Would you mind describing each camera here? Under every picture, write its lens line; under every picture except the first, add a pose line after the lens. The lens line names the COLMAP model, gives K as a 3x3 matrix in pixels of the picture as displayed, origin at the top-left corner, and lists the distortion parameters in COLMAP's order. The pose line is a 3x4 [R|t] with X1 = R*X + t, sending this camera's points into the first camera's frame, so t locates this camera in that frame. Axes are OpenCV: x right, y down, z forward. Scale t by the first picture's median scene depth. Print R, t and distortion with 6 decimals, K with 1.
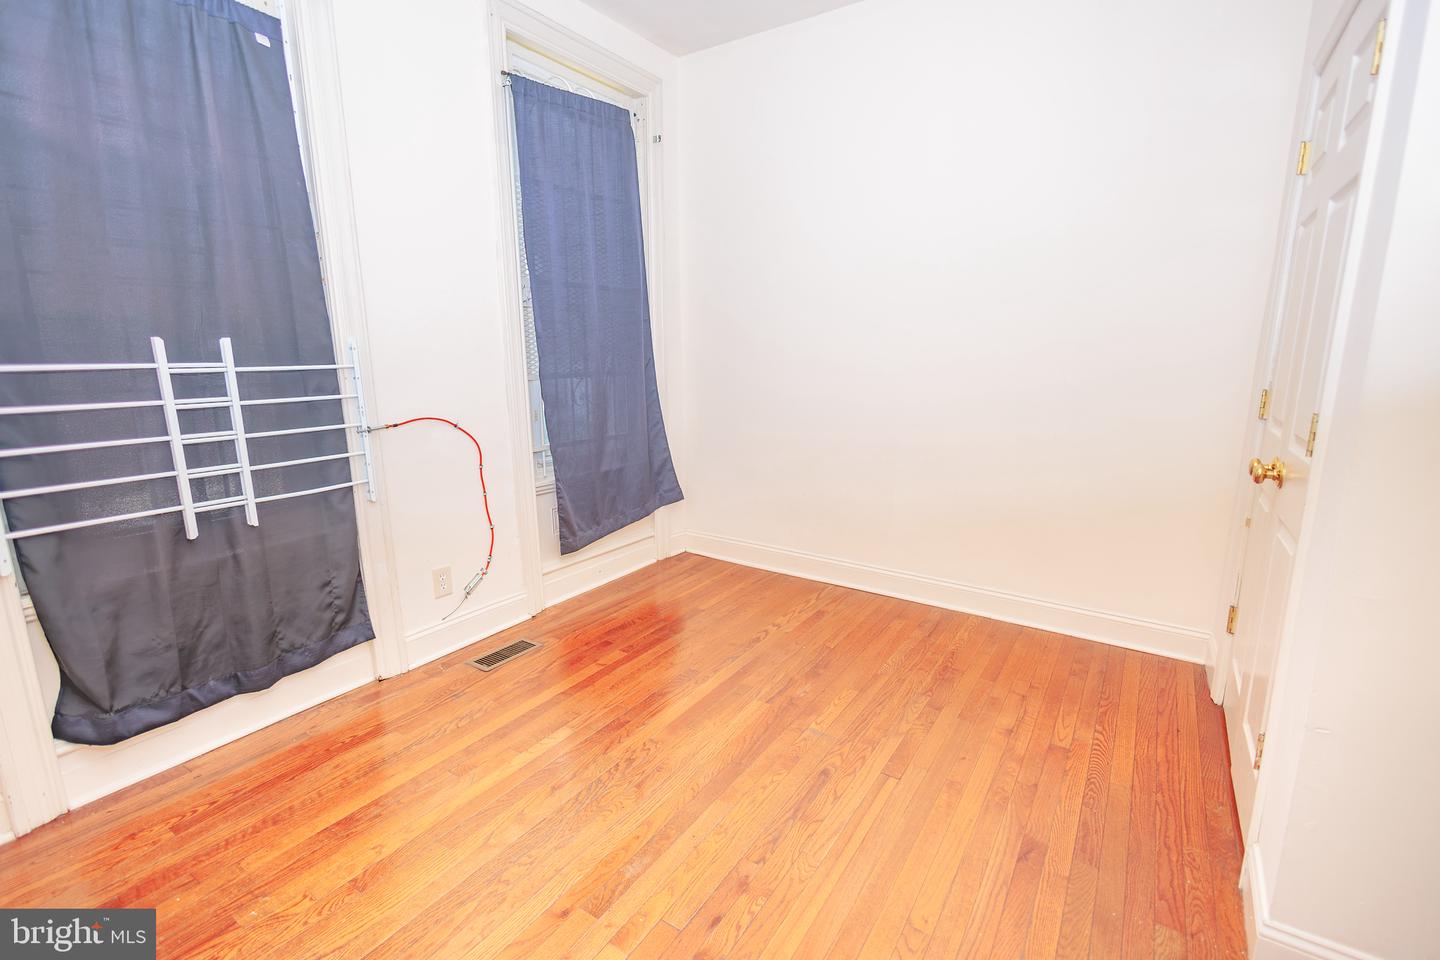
lens RADIAL K [[664.2, 0, 720.0], [0, 664.2, 480.0], [0, 0, 1]] dist [0.015945, -0.006705]
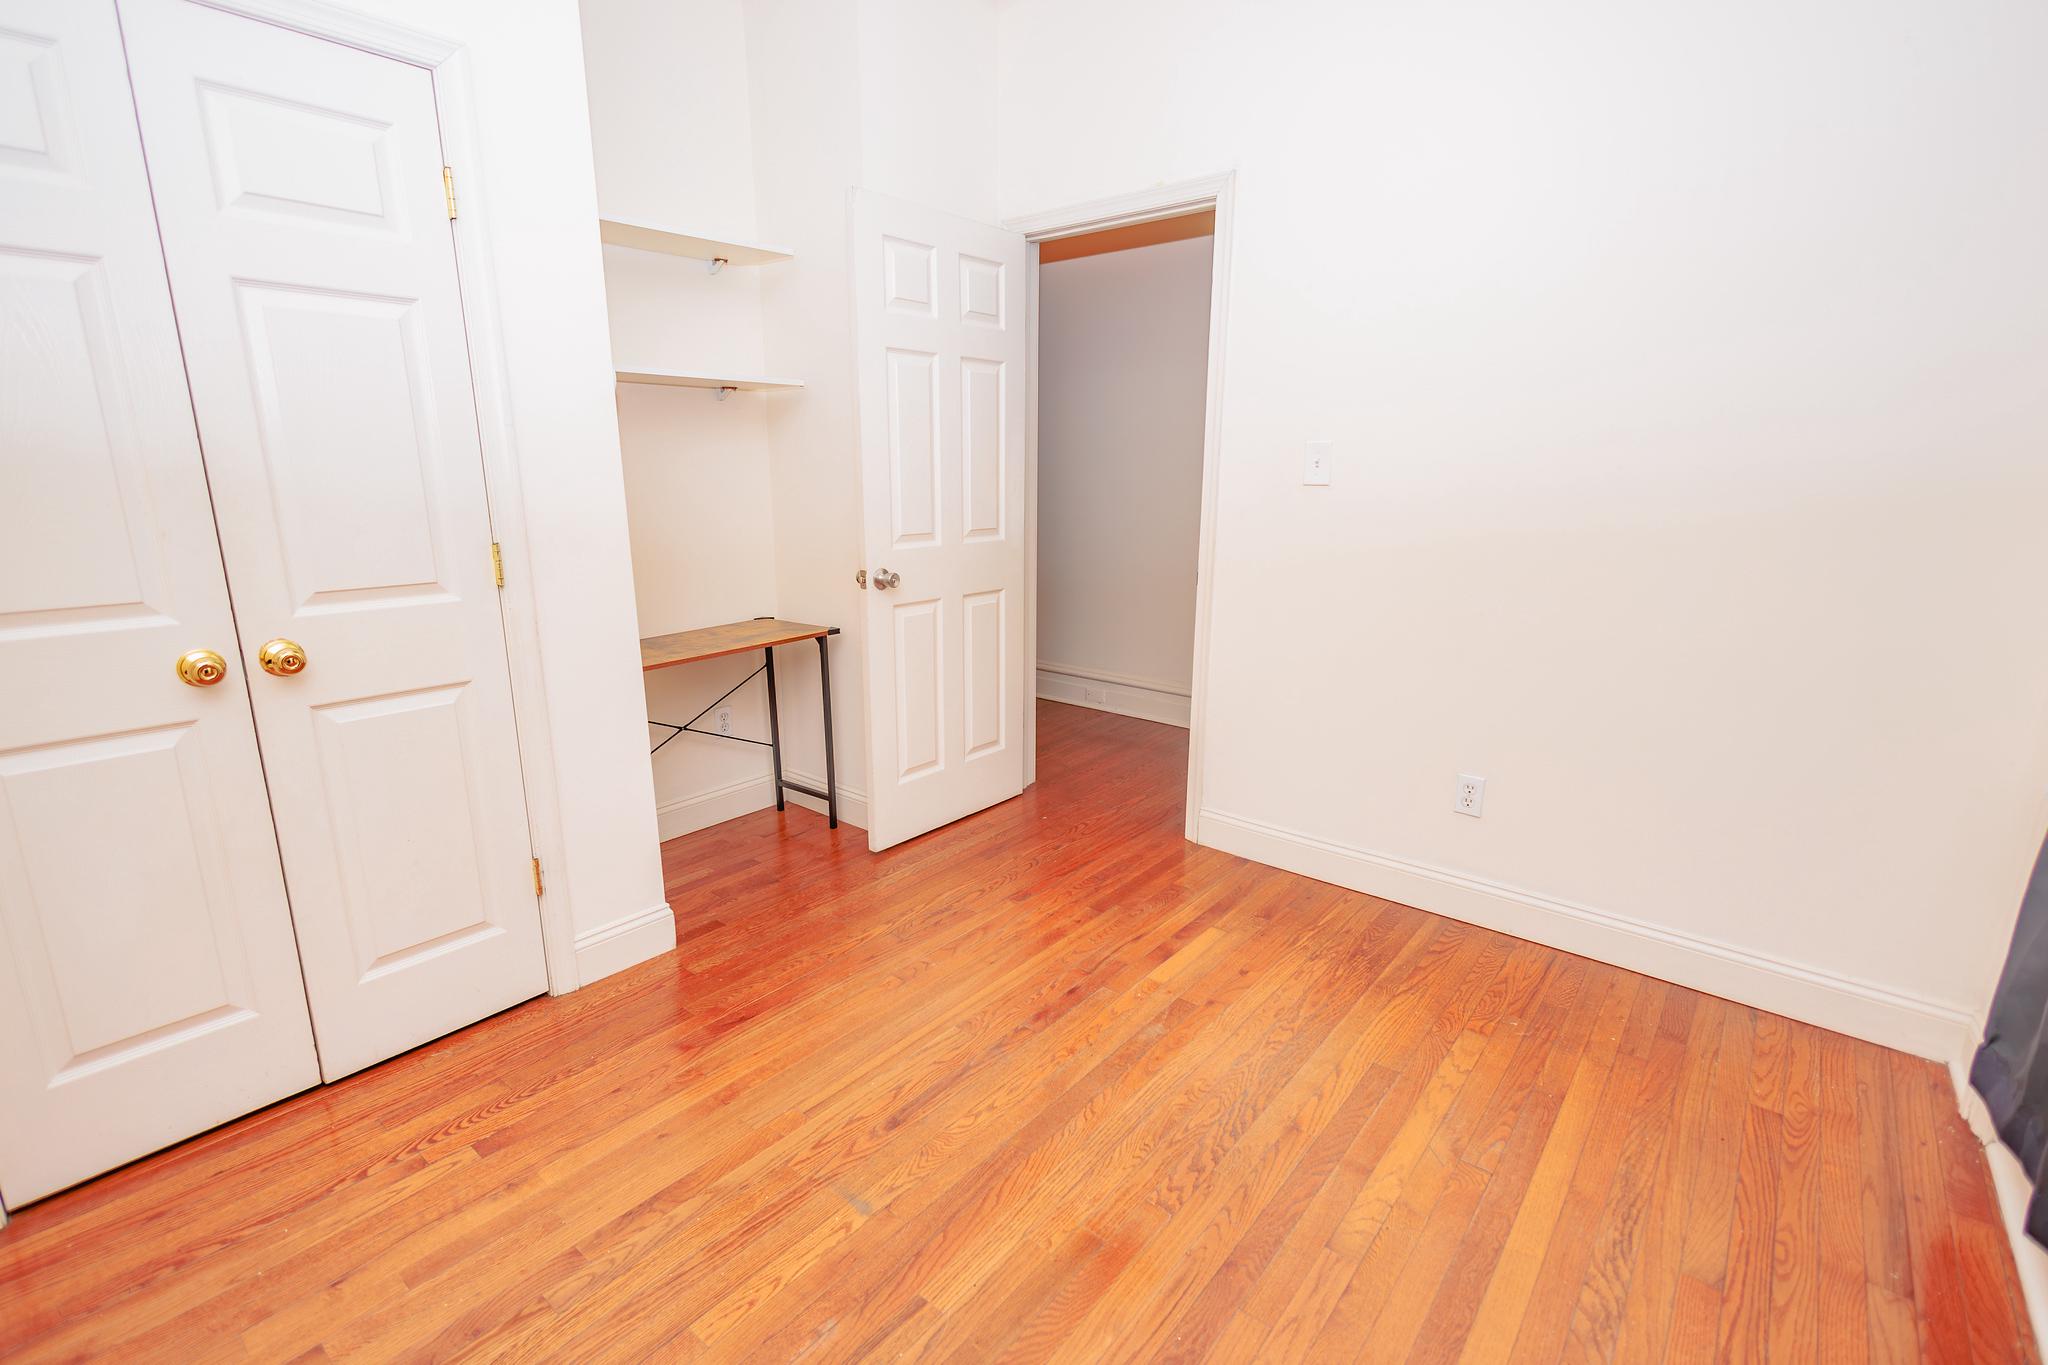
lens RADIAL K [[944.7, 0, 1024.0], [0, 944.7, 682.5], [0, 0, 1]] dist [0.015945, -0.006705]
pose [[-0.994149, -0.027029, 0.104581, -0.059113], [0.017567, 0.914838, 0.403440, -0.345125], [-0.106579, 0.402916, -0.909010, 1.690390]]
